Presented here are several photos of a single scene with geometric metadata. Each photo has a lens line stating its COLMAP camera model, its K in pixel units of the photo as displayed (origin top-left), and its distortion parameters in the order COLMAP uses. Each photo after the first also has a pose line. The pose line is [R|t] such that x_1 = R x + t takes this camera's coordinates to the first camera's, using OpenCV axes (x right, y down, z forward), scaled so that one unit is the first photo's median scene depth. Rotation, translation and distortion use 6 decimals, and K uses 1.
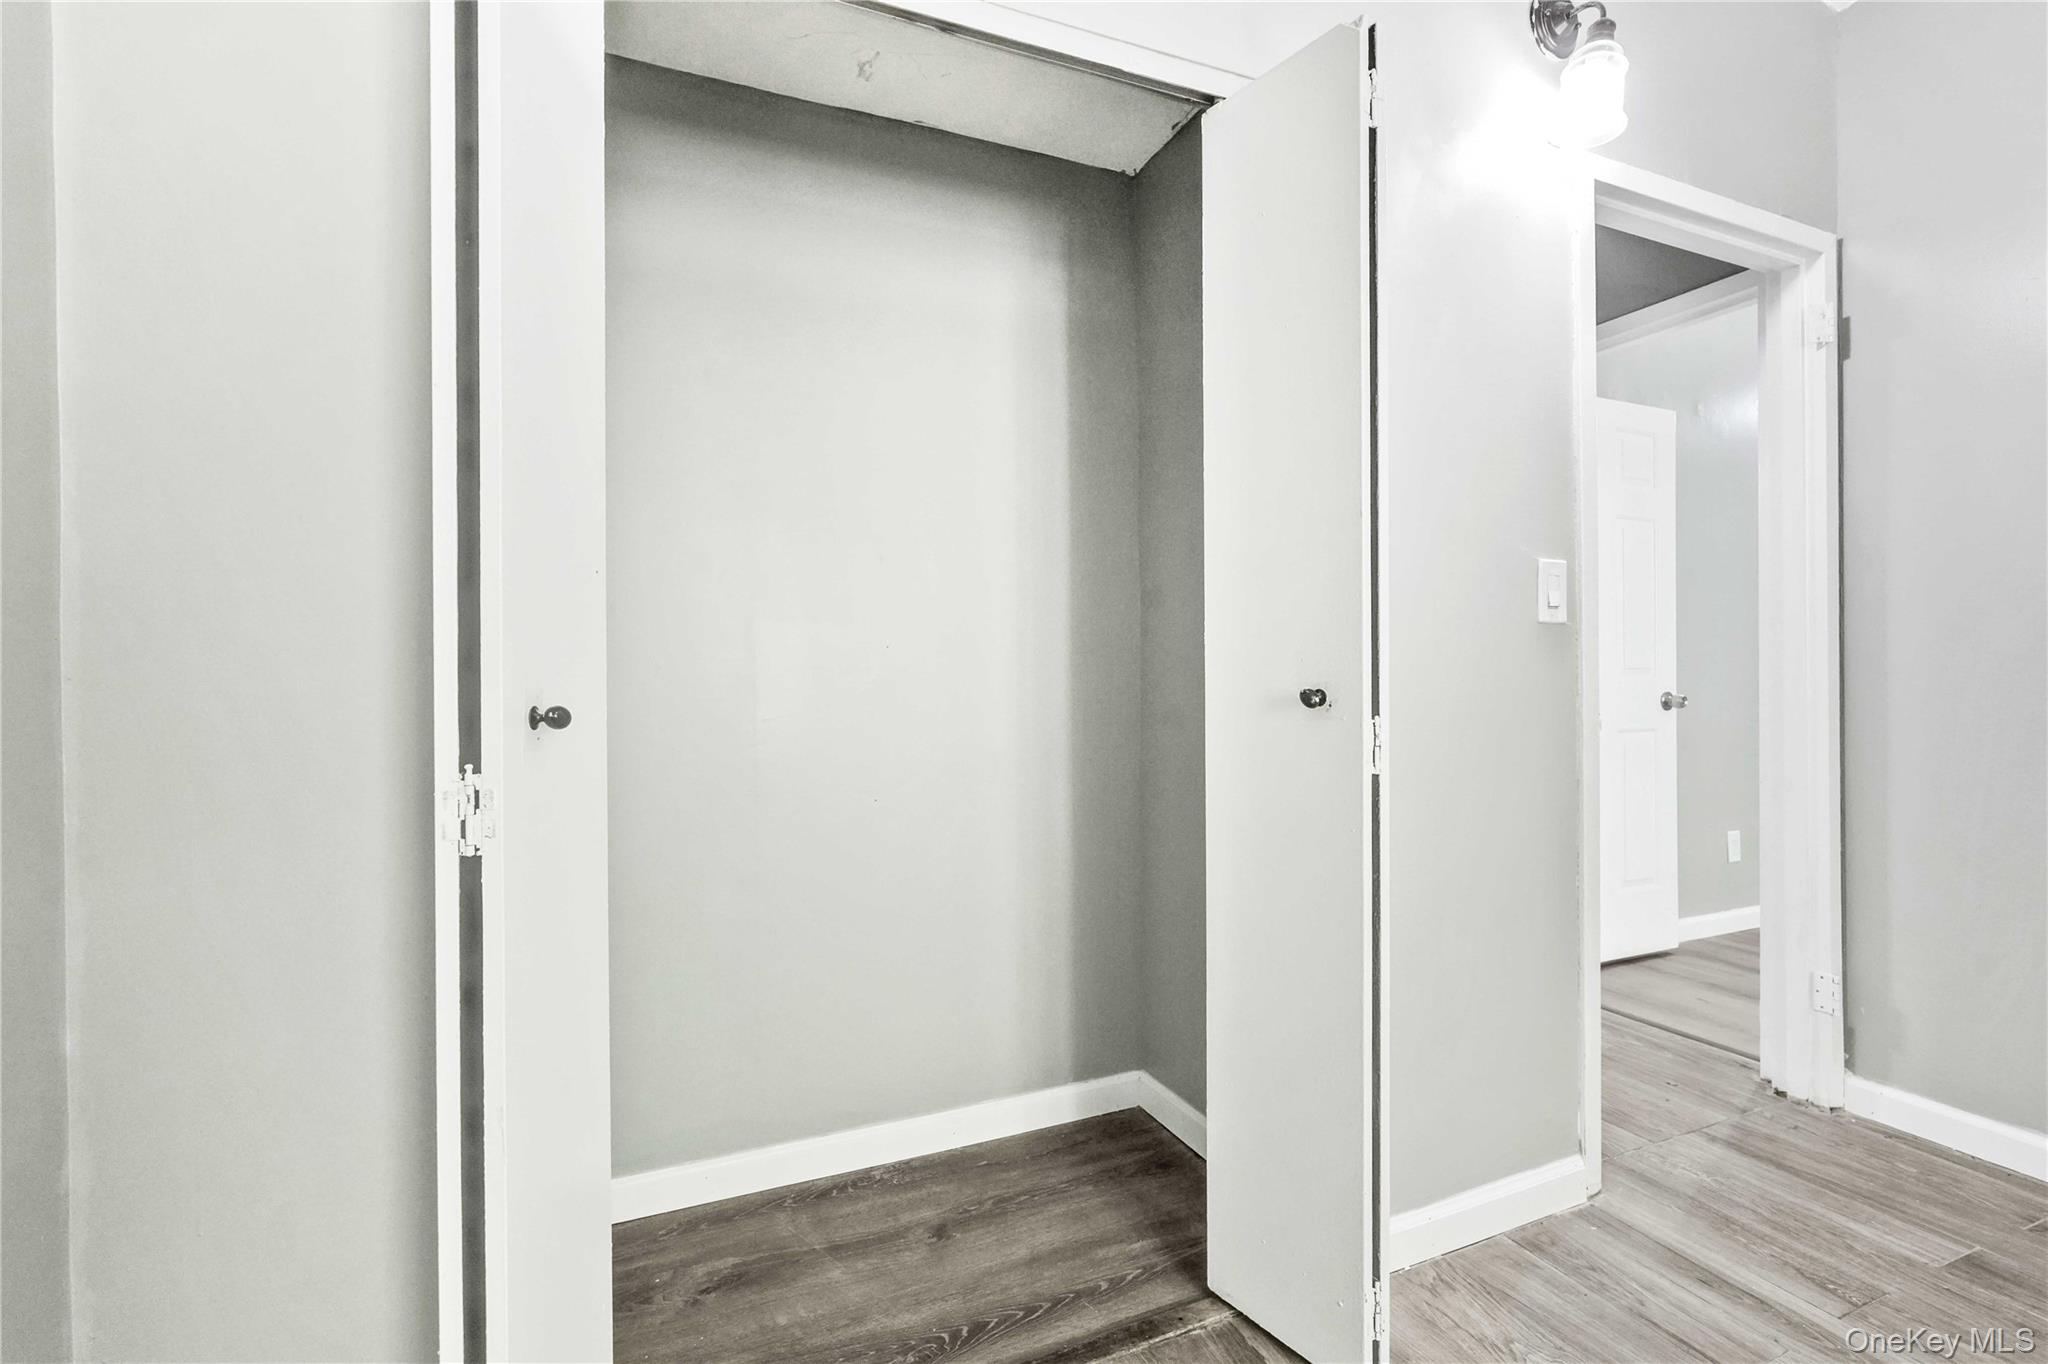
lens RADIAL K [[924.3, 0, 1029.4], [0, 924.3, 668.6], [0, 0, 1]] dist [0.001101, 0.001588]
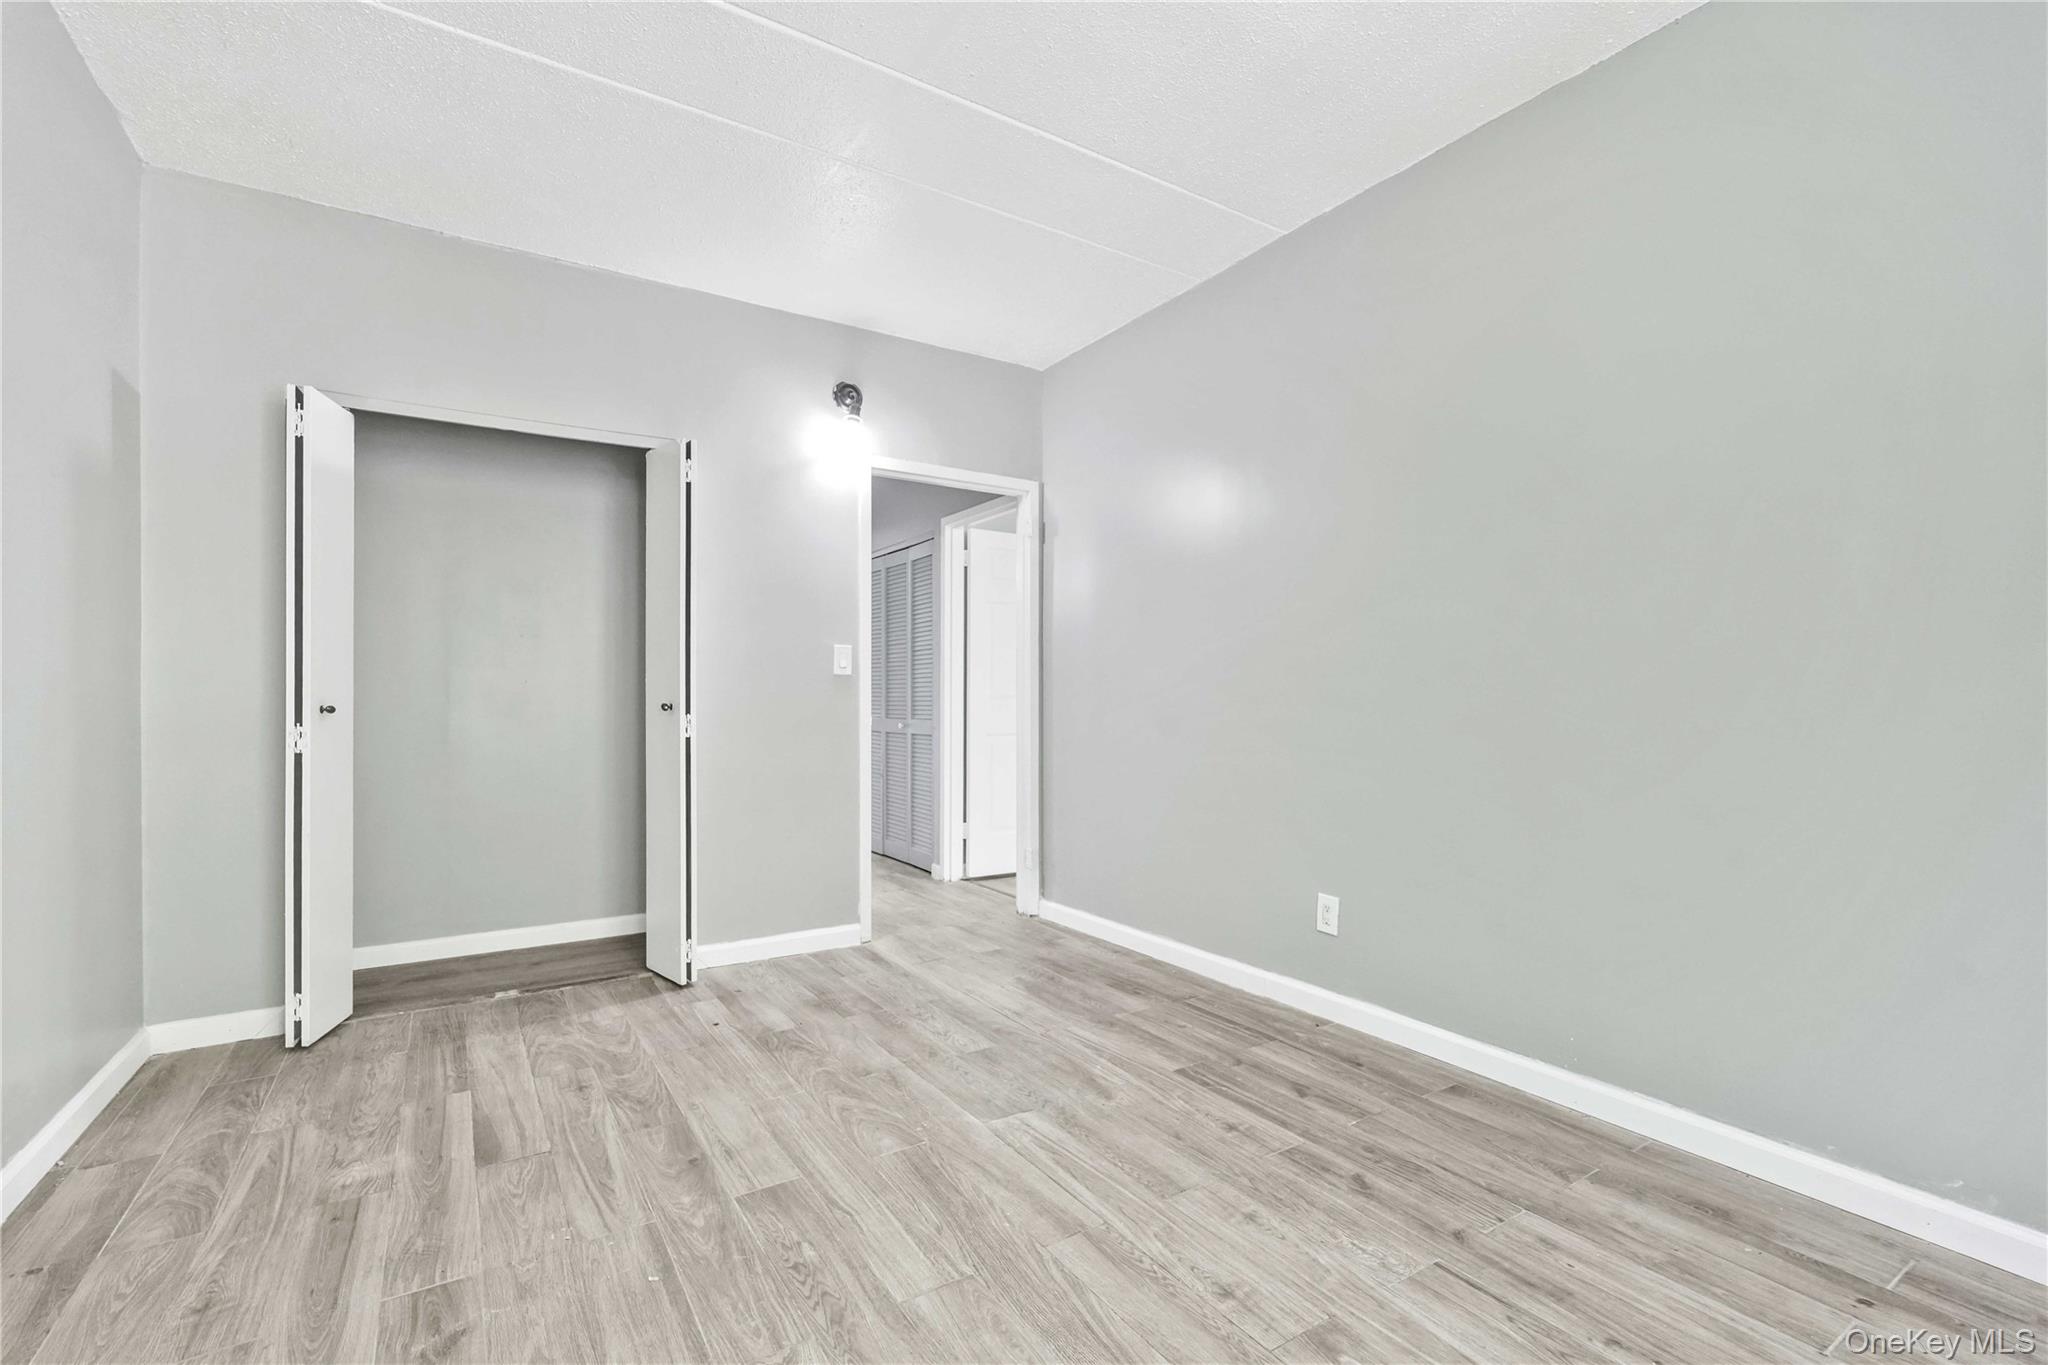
lens RADIAL K [[924.3, 0, 1019.9], [0, 924.3, 690.8], [0, 0, 1]] dist [0.001101, 0.001588]
pose [[0.989992, 0.009454, 0.140807, 0.707190], [-0.008991, 0.999952, -0.003923, -0.008021], [-0.140837, 0.002617, 0.990029, -1.261999]]
